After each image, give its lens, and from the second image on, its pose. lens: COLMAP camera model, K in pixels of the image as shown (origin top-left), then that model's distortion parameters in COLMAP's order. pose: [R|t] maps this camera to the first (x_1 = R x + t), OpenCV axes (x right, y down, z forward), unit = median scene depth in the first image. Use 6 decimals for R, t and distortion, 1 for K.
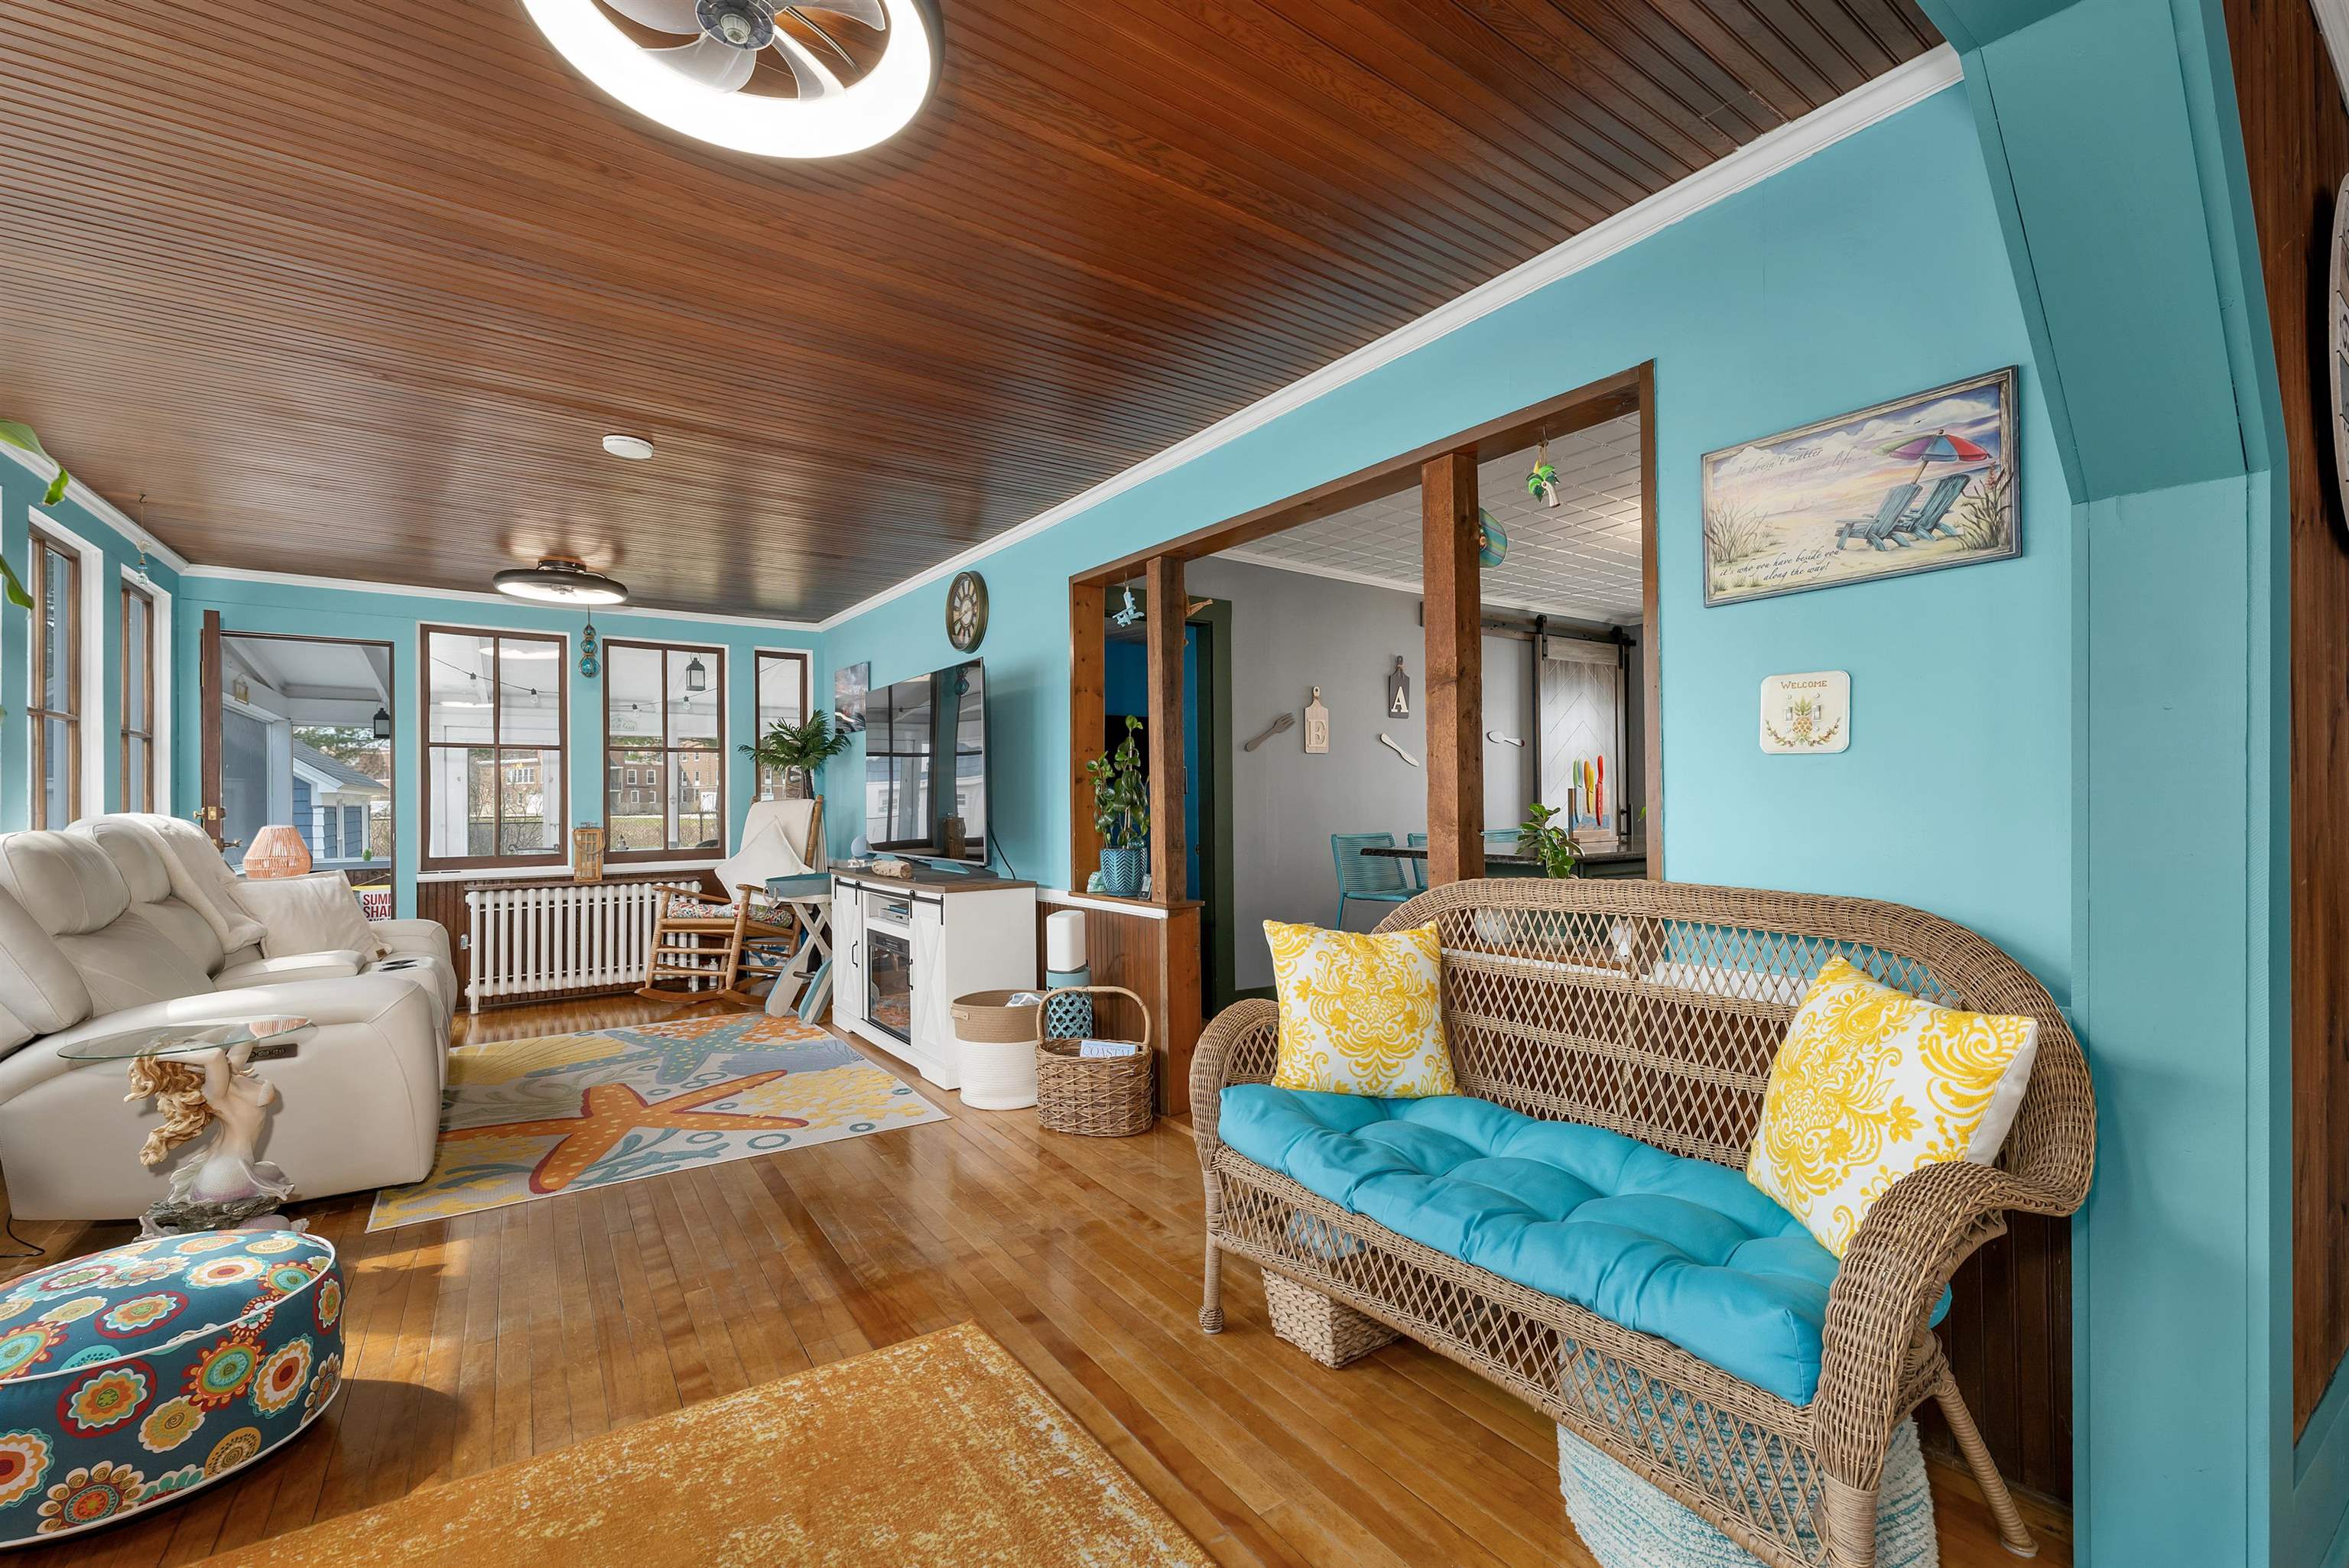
lens RADIAL K [[997.2, 0, 1173.2], [0, 997.2, 787.1], [0, 0, 1]] dist [0.008220, -0.000937]
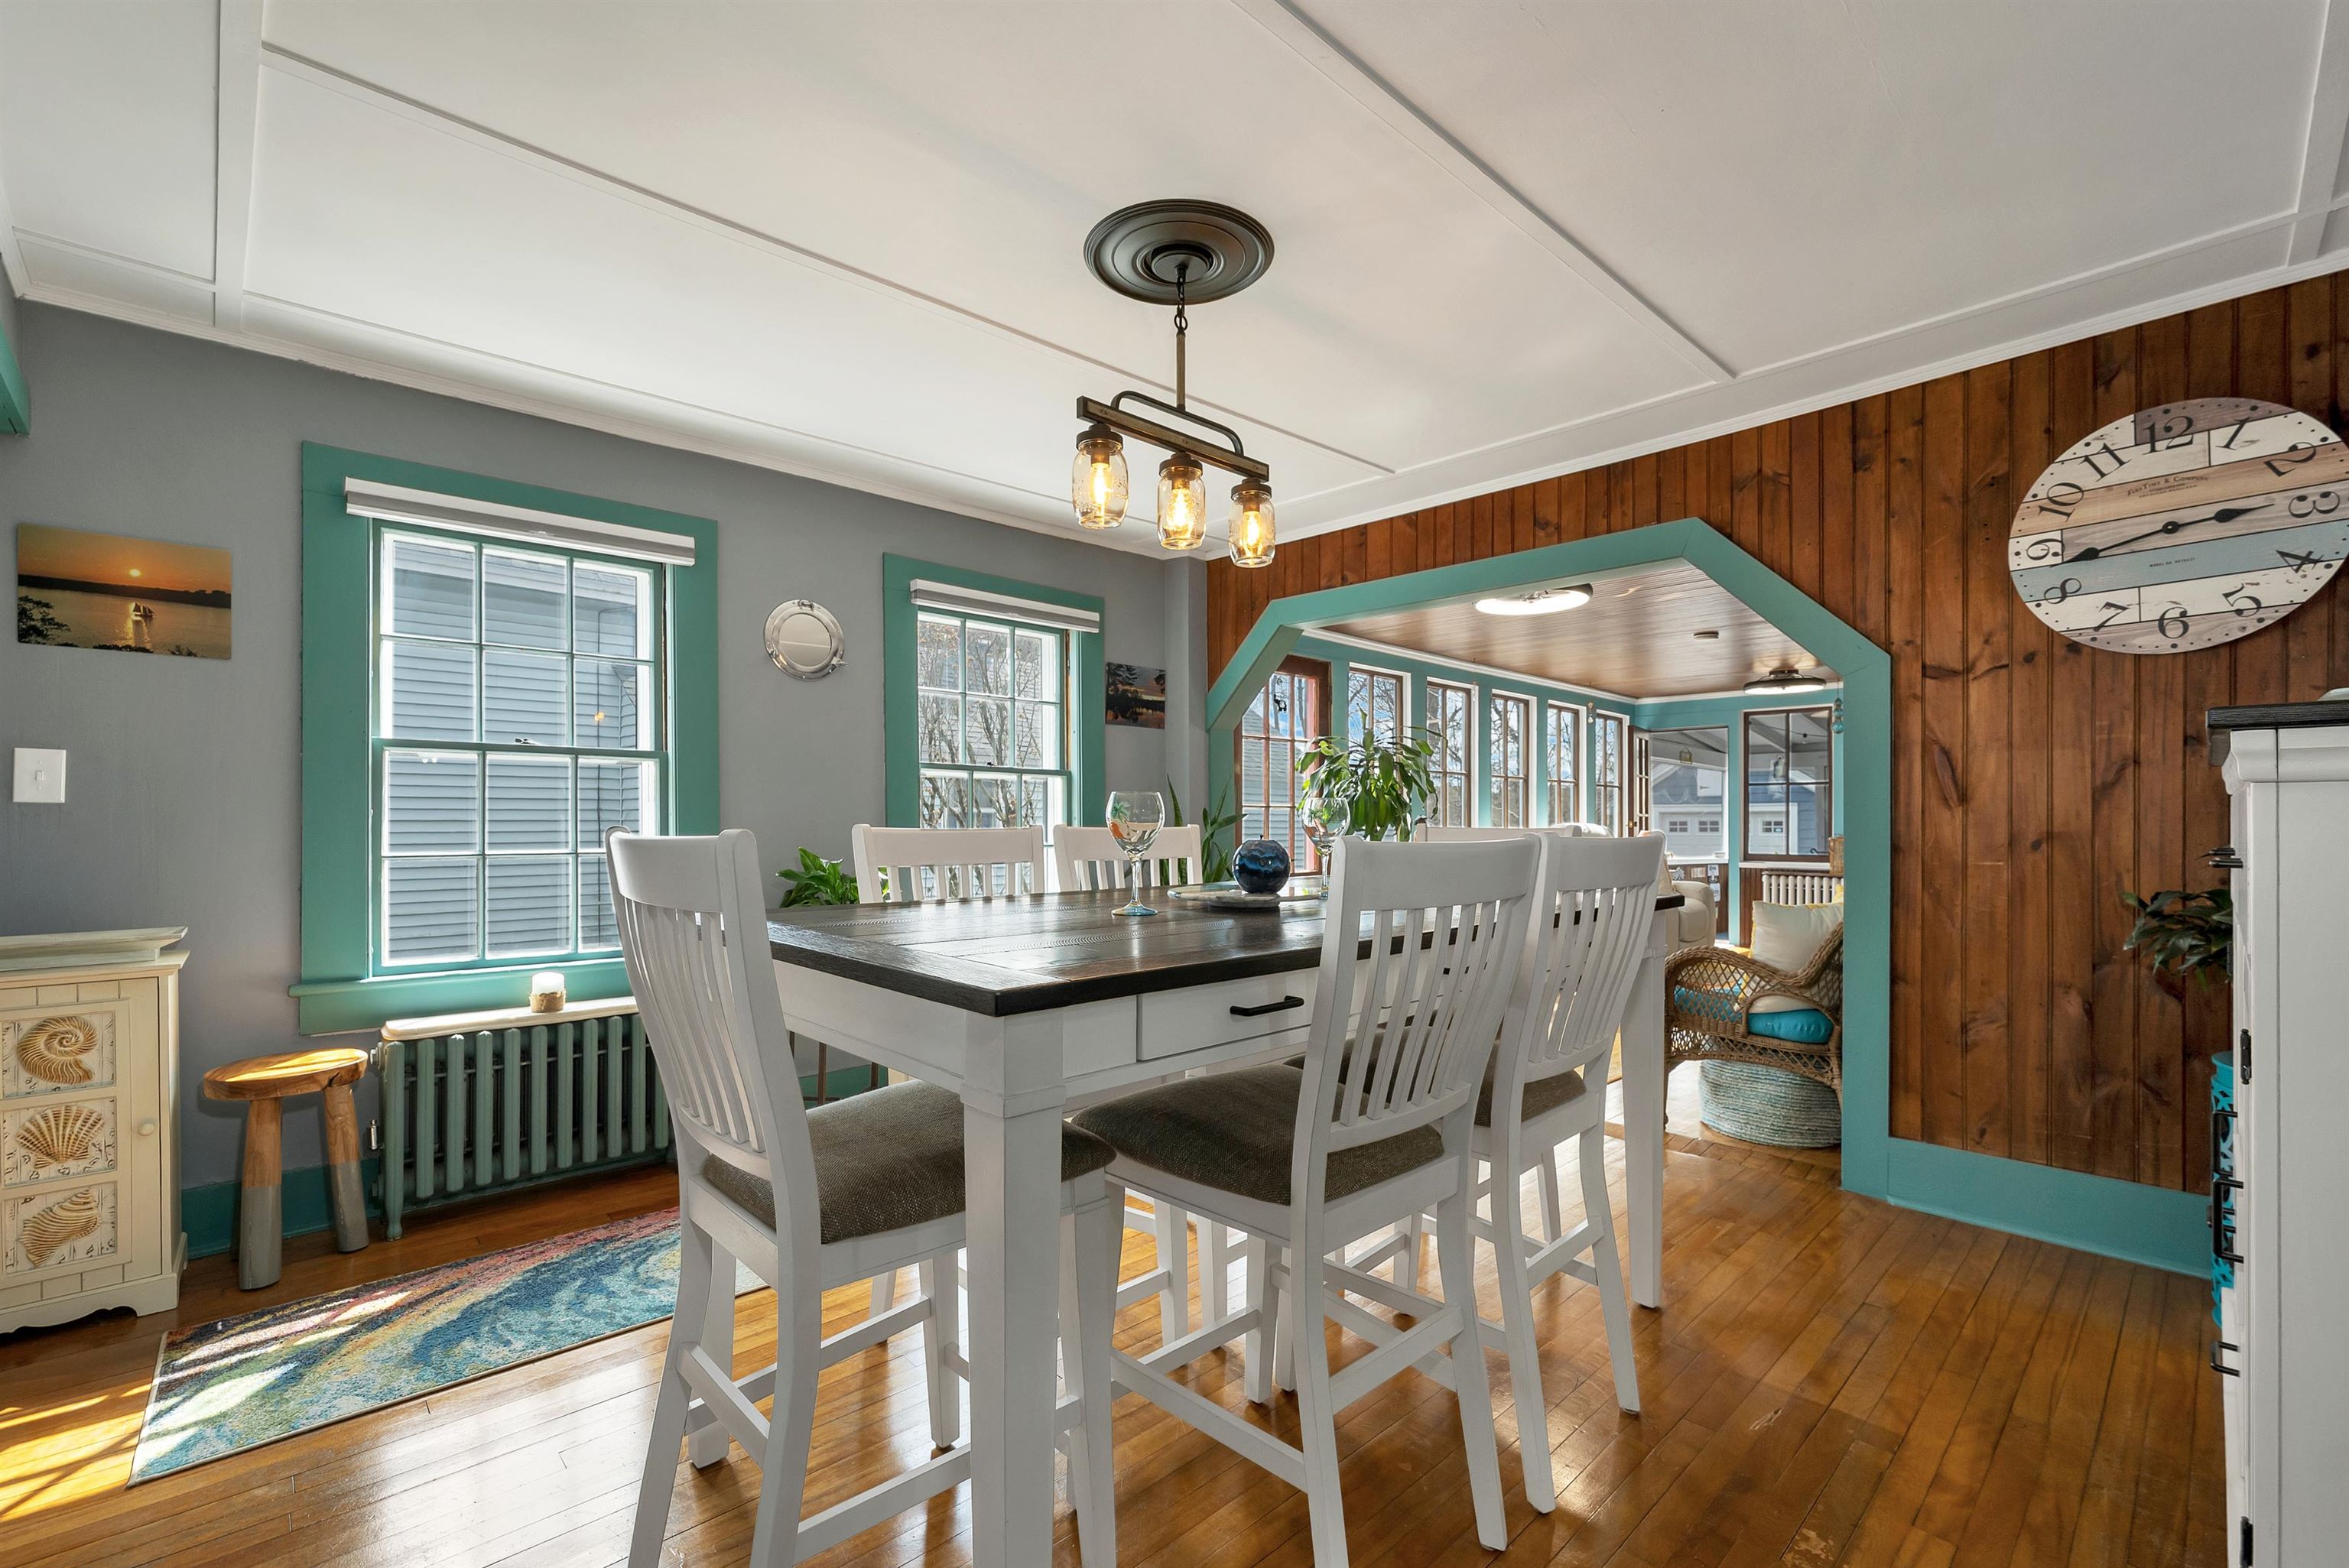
lens RADIAL K [[997.2, 0, 1159.4], [0, 997.2, 833.2], [0, 0, 1]] dist [0.008220, -0.000937]
pose [[0.168316, 0.017075, -0.985585, 0.964897], [0.009957, 0.999769, 0.019022, -0.003956], [0.985683, -0.013015, 0.168108, -0.306600]]
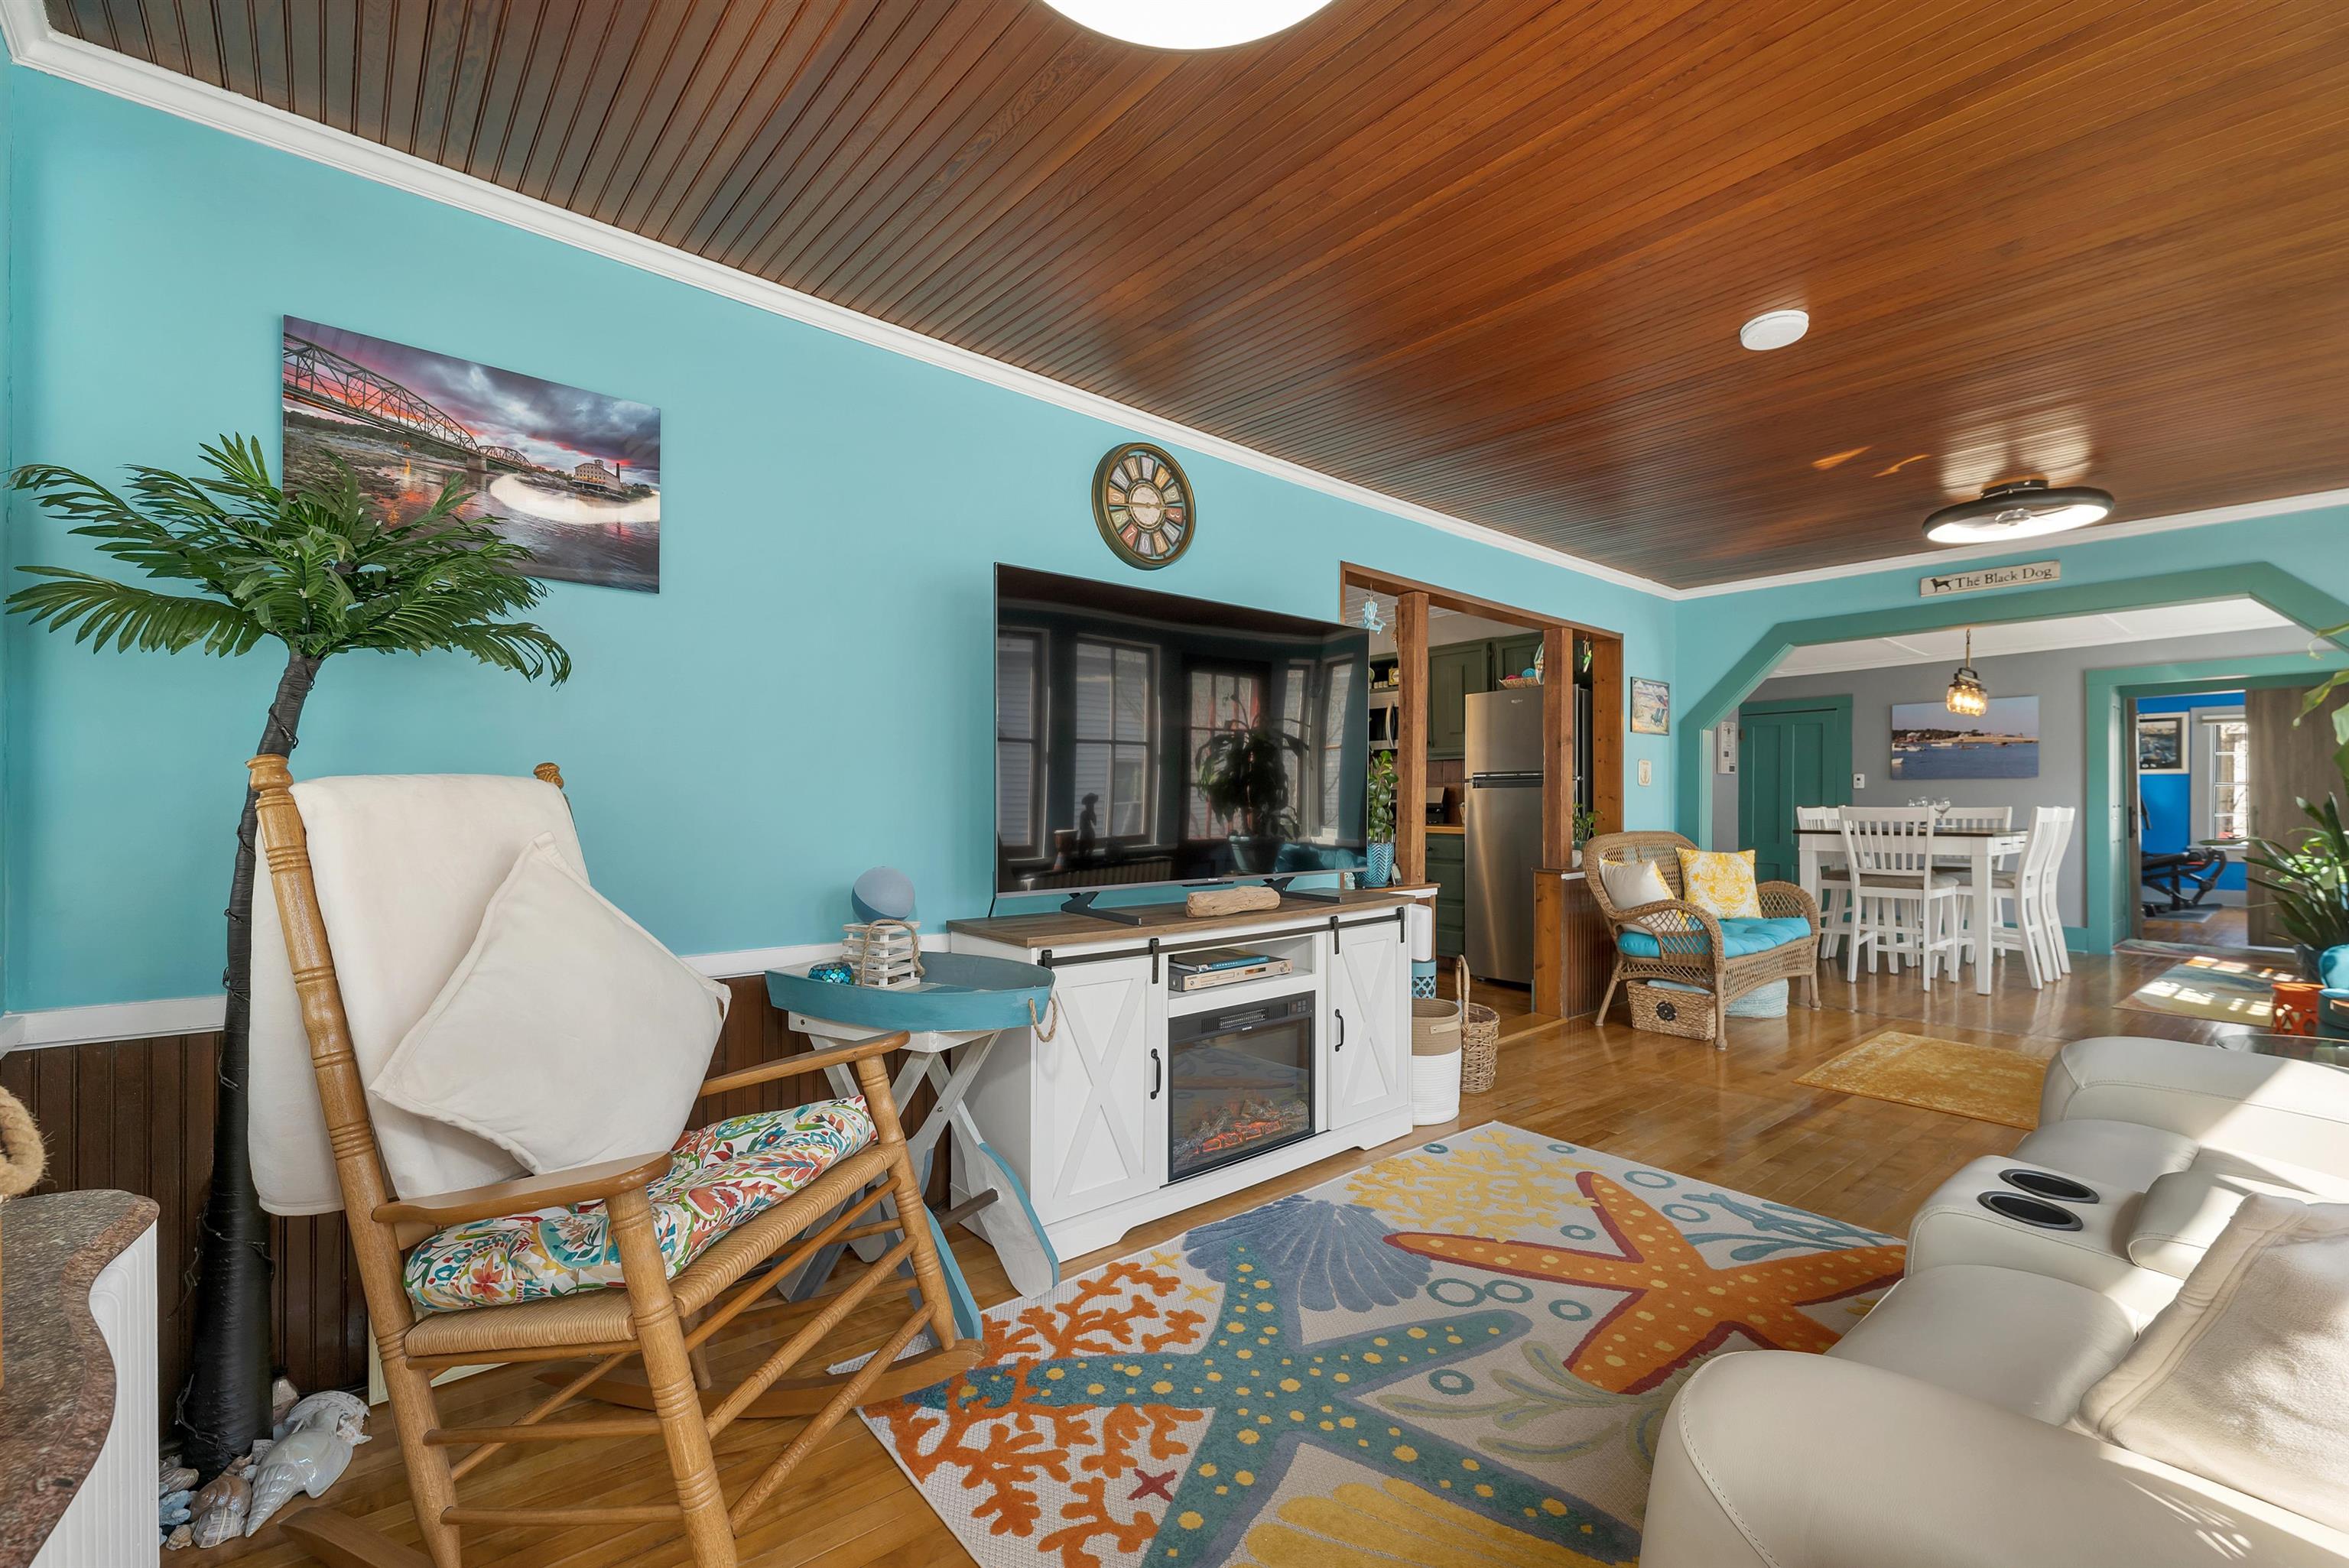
lens RADIAL K [[997.2, 0, 1161.8], [0, 997.2, 817.6], [0, 0, 1]] dist [0.008220, -0.000937]
pose [[-0.112008, -0.001719, 0.993706, -0.982579], [-0.018210, 0.999834, -0.000323, 0.033812], [-0.993540, -0.018132, -0.112021, 1.220311]]
